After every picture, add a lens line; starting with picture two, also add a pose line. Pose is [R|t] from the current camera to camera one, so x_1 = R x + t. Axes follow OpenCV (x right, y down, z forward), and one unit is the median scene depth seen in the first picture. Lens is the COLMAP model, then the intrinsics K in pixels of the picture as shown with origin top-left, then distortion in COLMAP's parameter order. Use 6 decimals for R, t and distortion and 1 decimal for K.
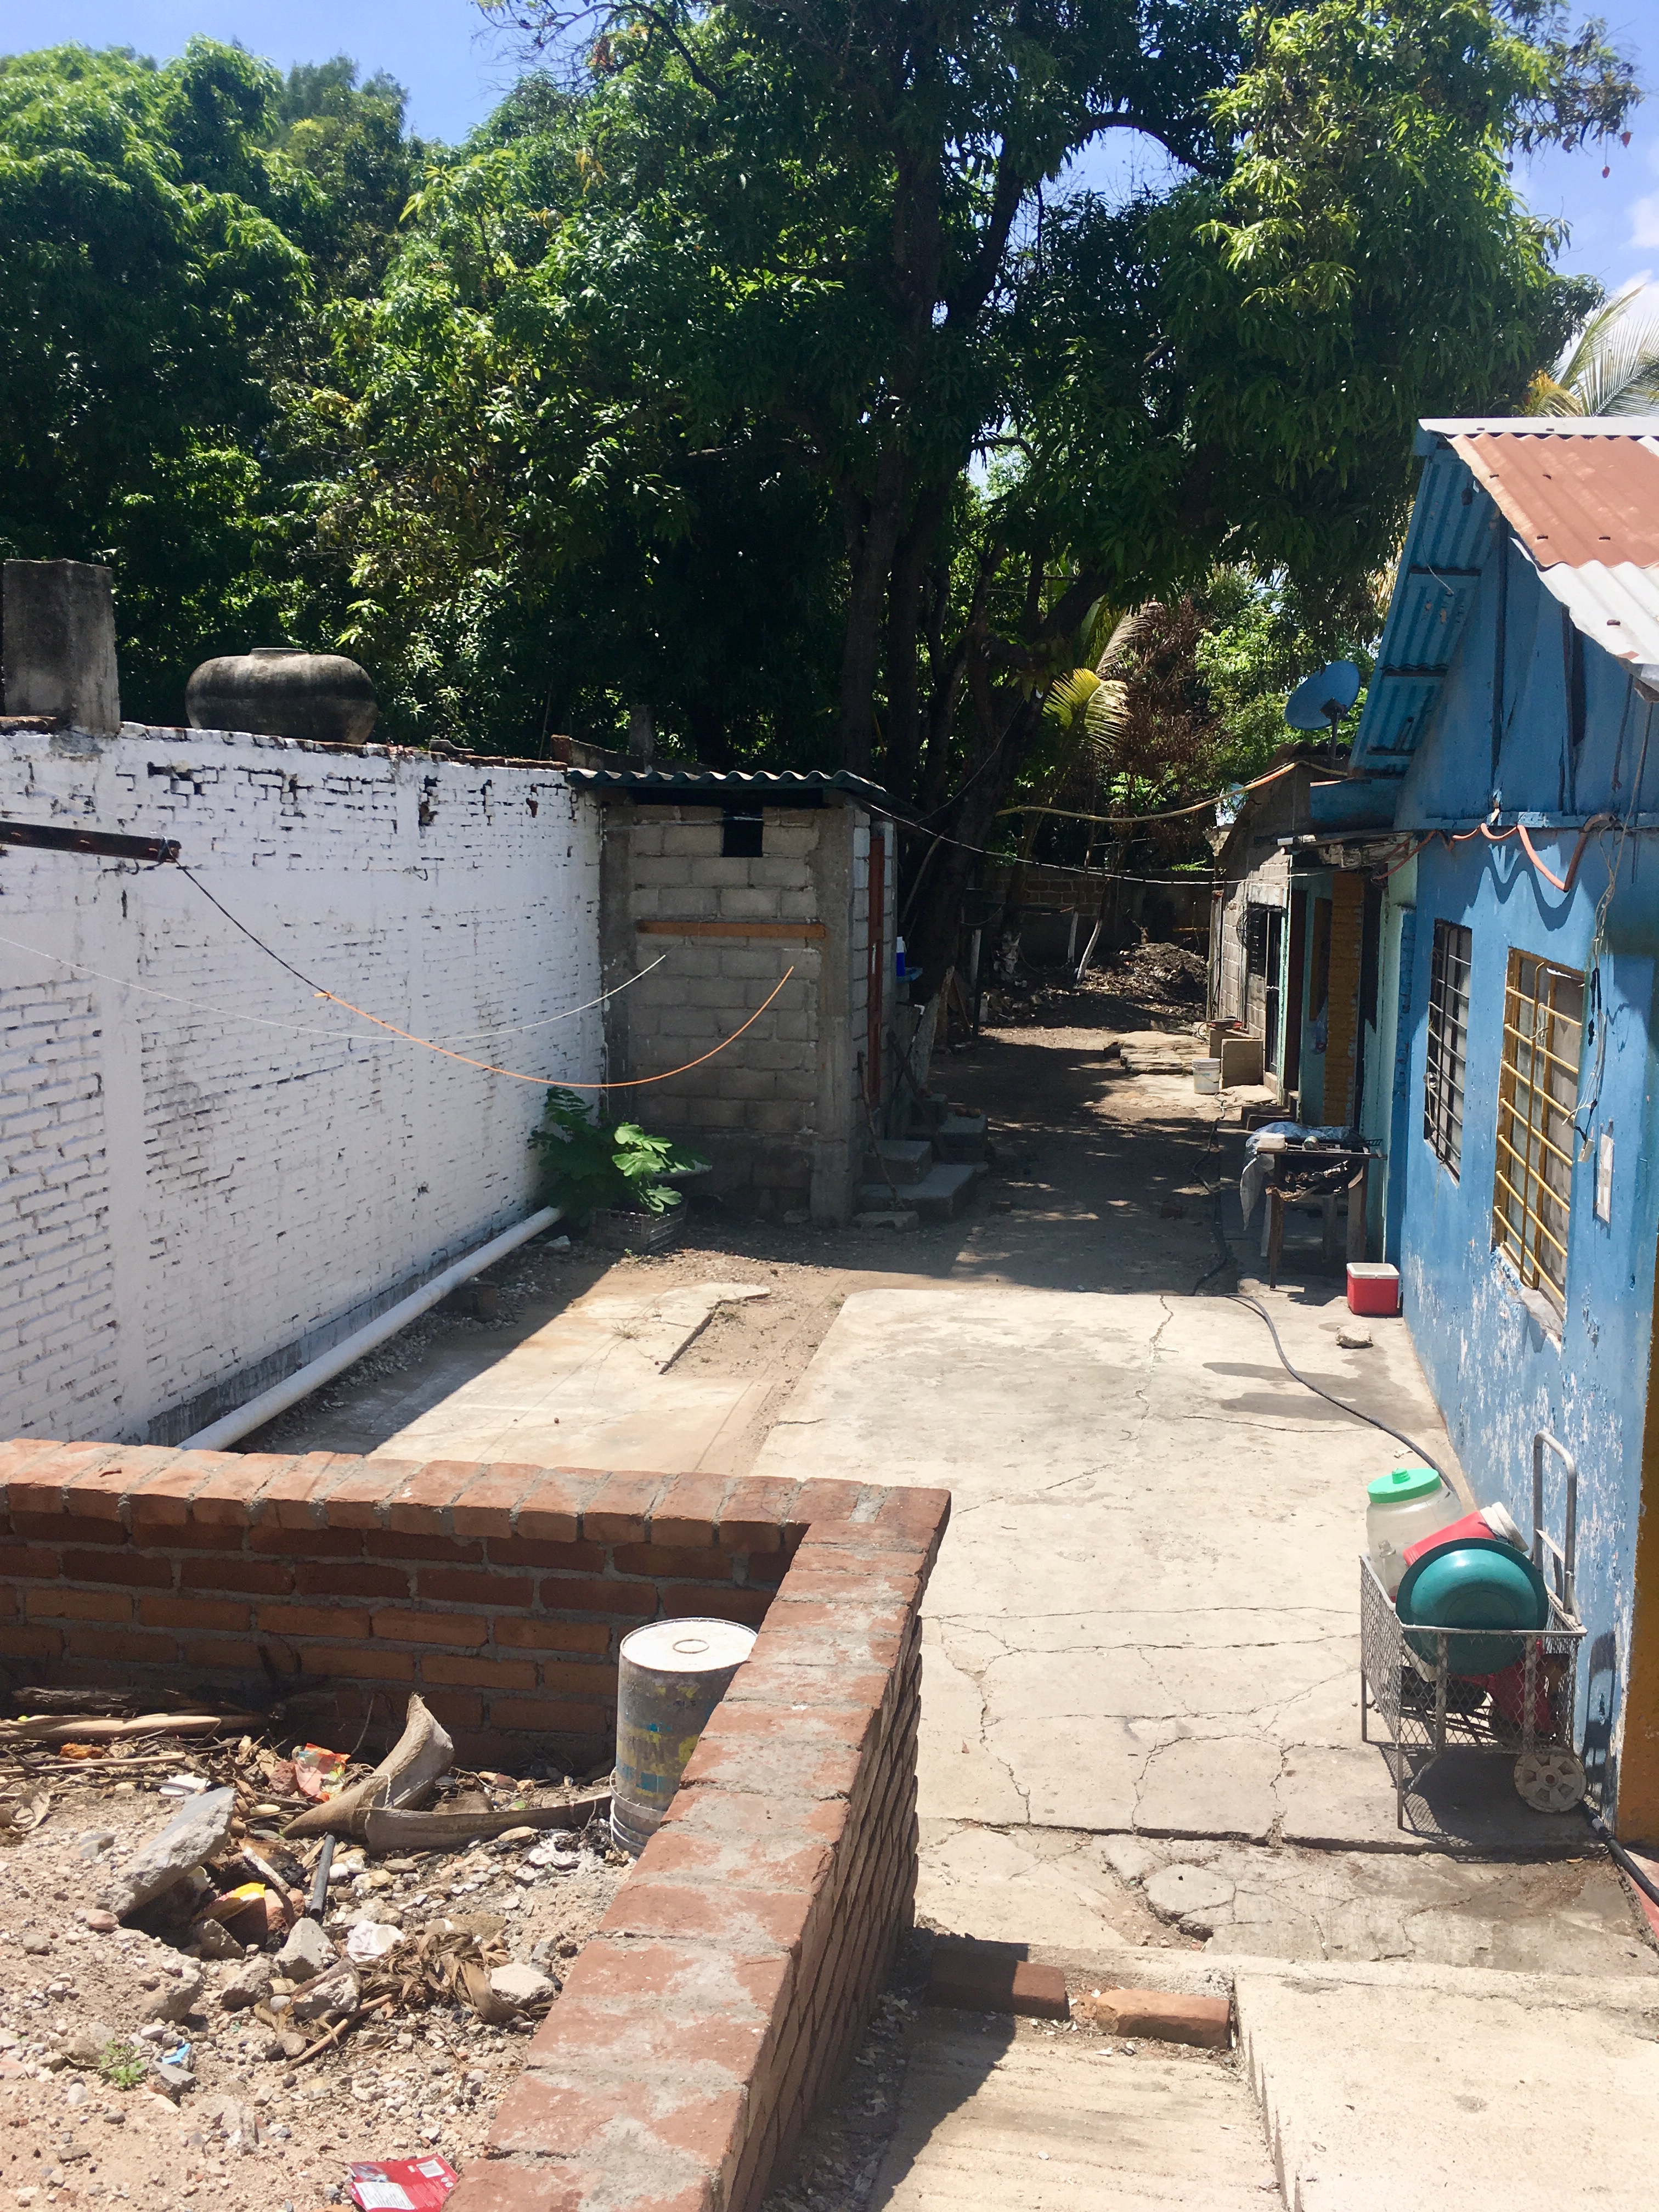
lens RADIAL K [[1887.7, 0, 831.4], [0, 1887.7, 1091.8], [0, 0, 1]] dist [0.080047, -0.113552]
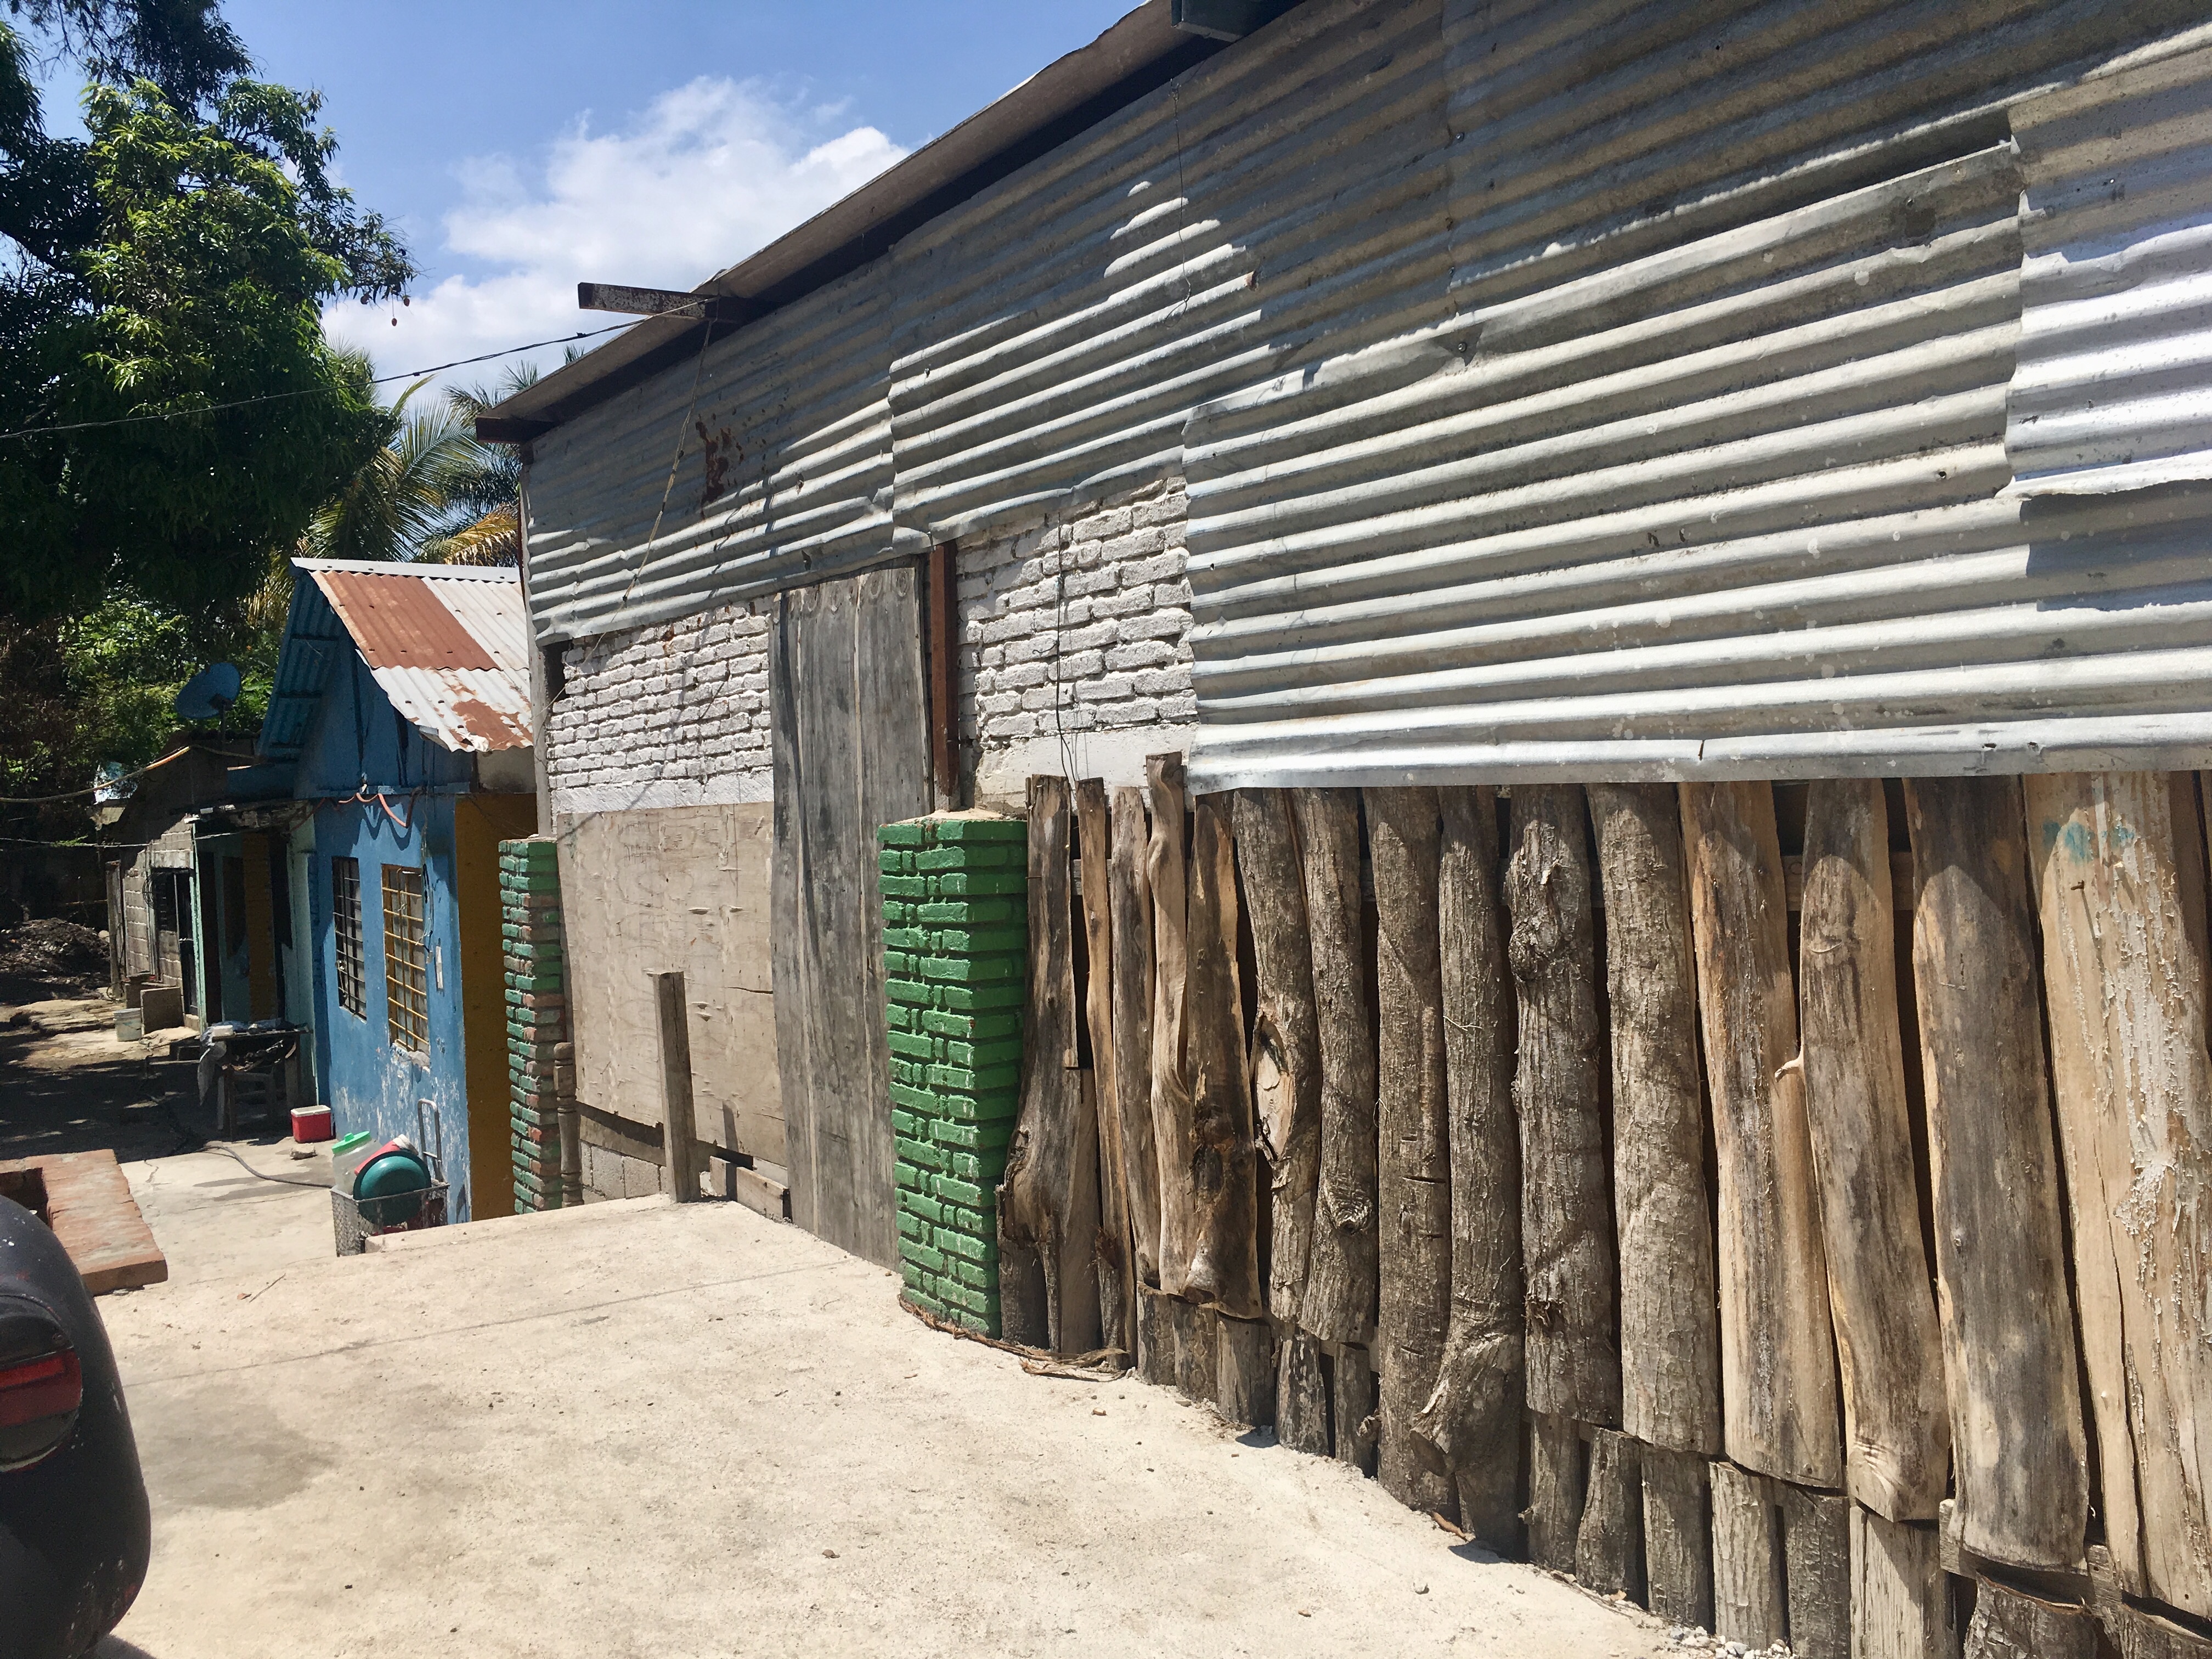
lens RADIAL K [[1887.7, 0, 1106.0], [0, 1887.7, 828.9], [0, 0, 1]] dist [0.080047, -0.113552]
pose [[0.763309, -0.057498, 0.643469, -0.114660], [0.132371, 0.988819, -0.068666, 0.045042], [-0.632327, 0.137590, 0.762386, -0.335457]]
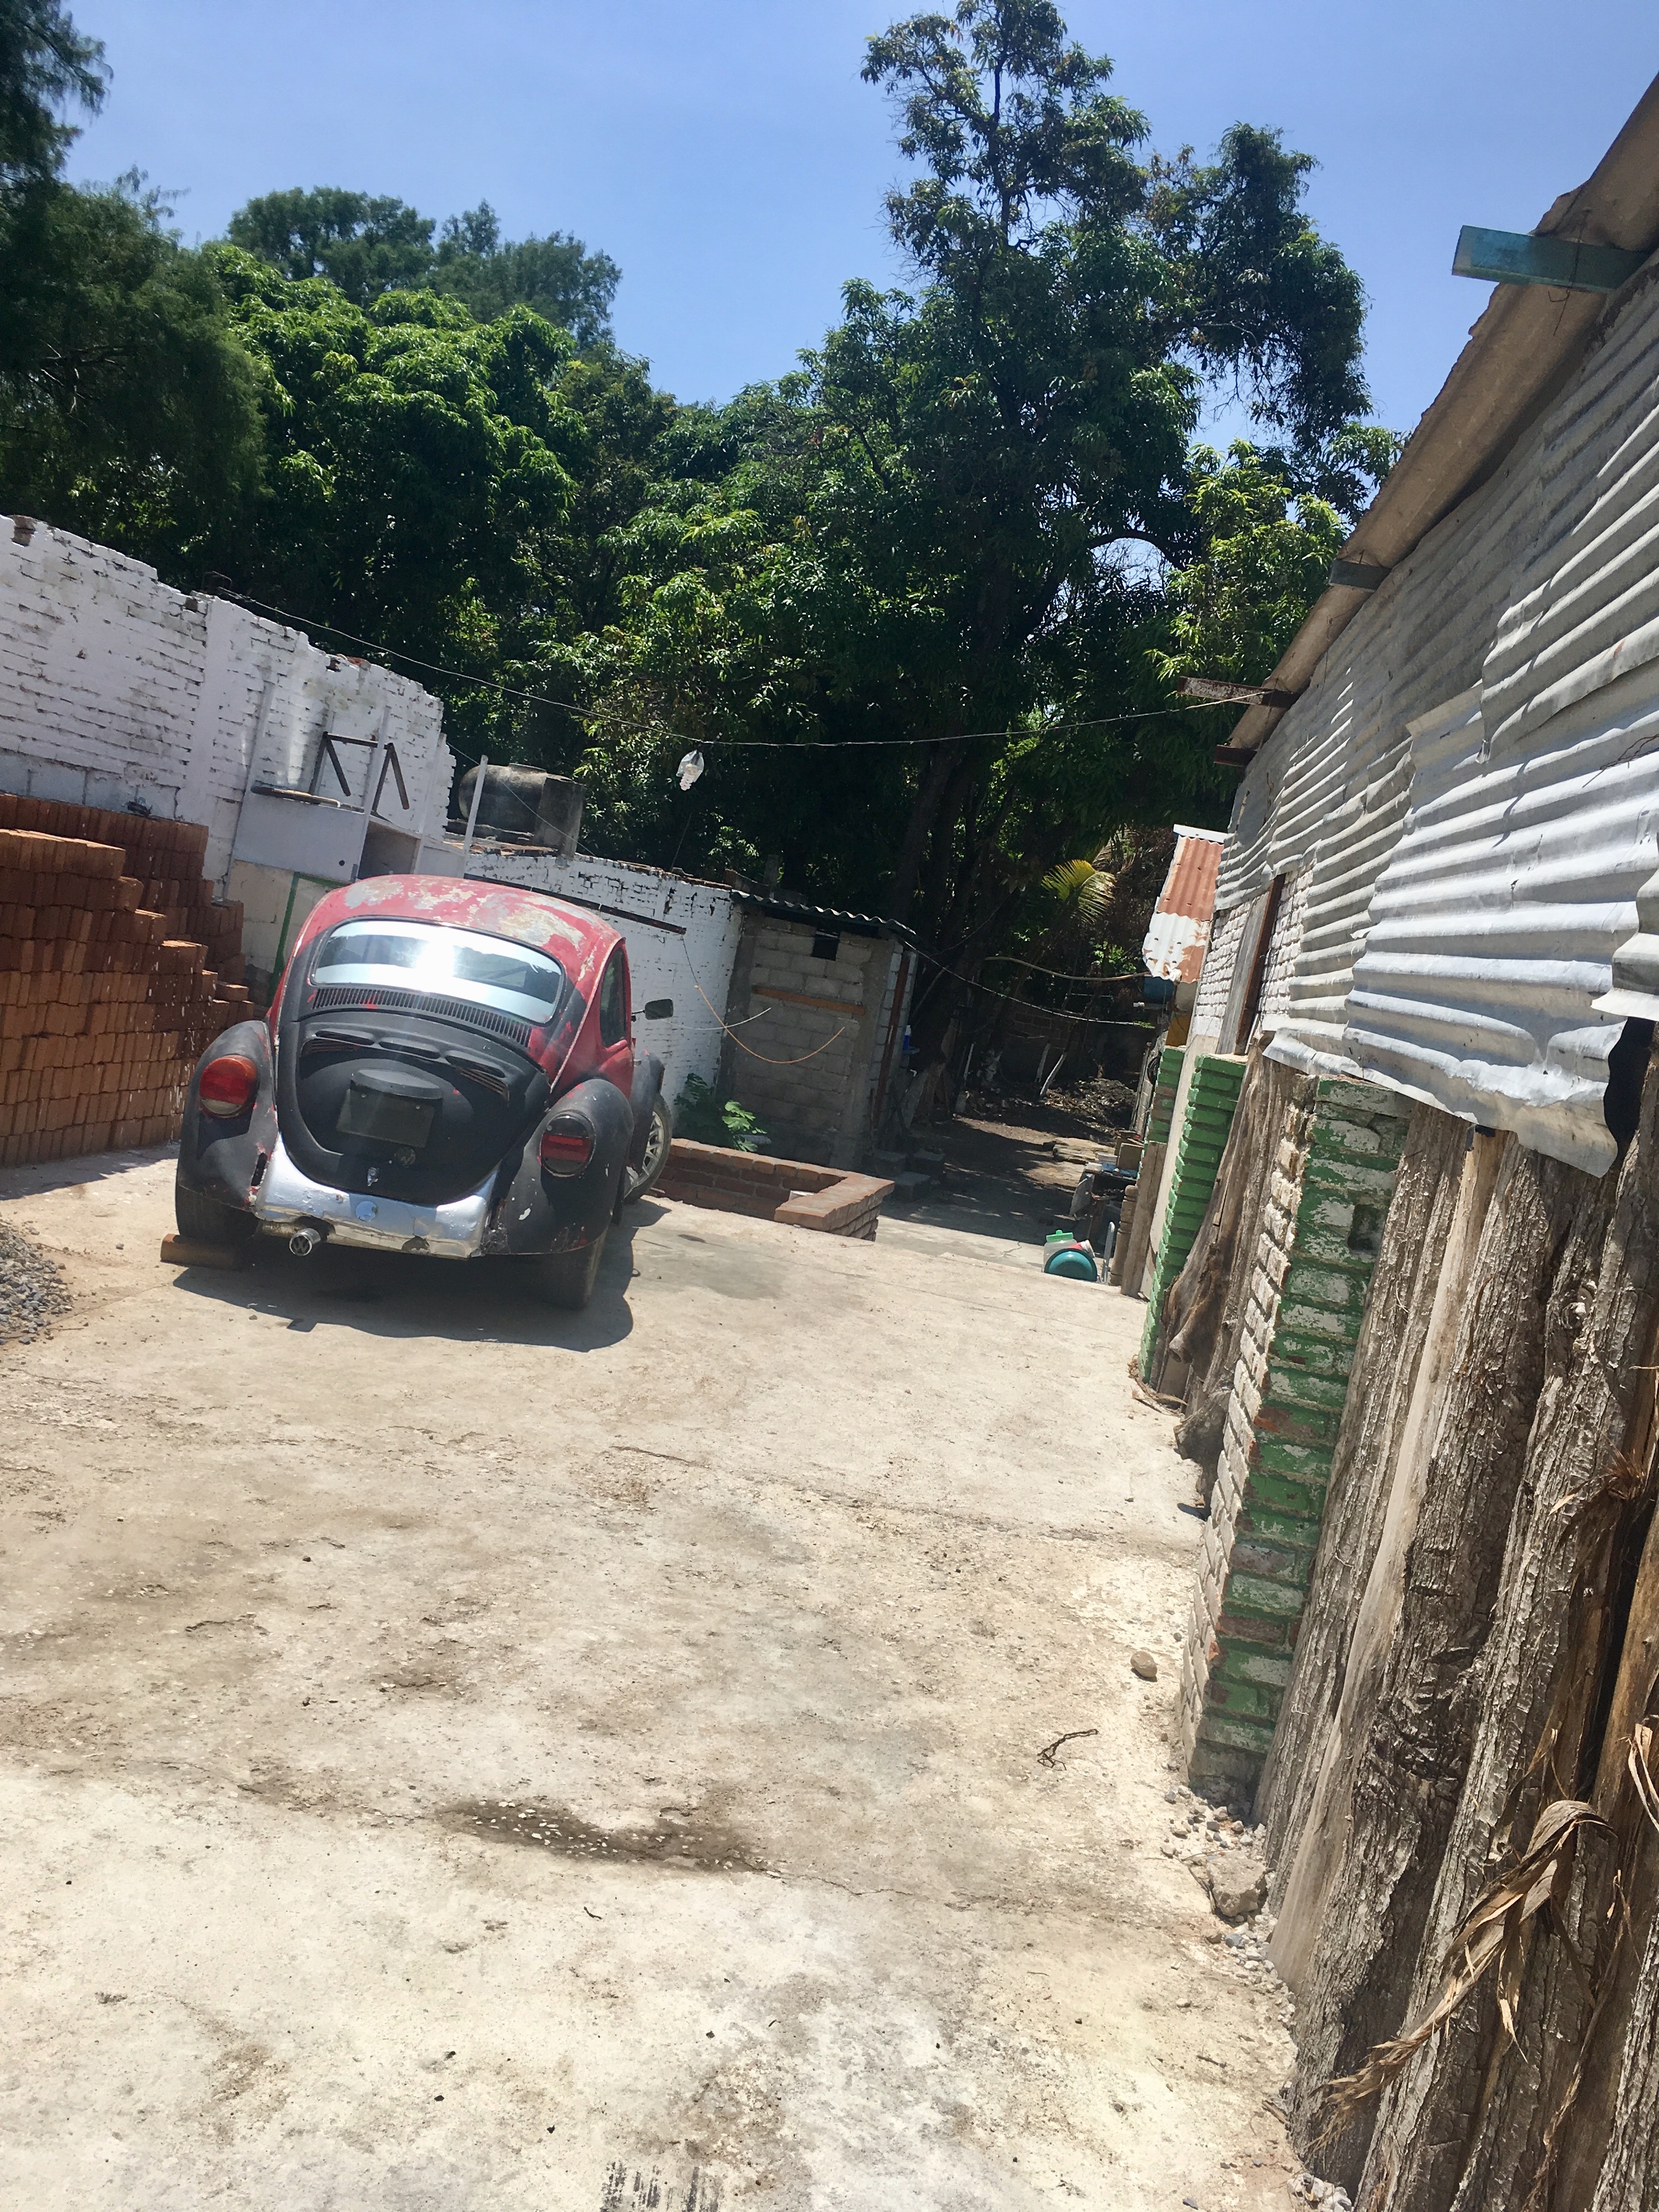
lens RADIAL K [[1887.7, 0, 822.1], [0, 1887.7, 1117.7], [0, 0, 1]] dist [0.080047, -0.113552]
pose [[0.984884, 0.173186, -0.003145, -0.016944], [-0.173165, 0.984004, -0.041842, 0.074439], [-0.004152, 0.041754, 0.999119, -0.585678]]
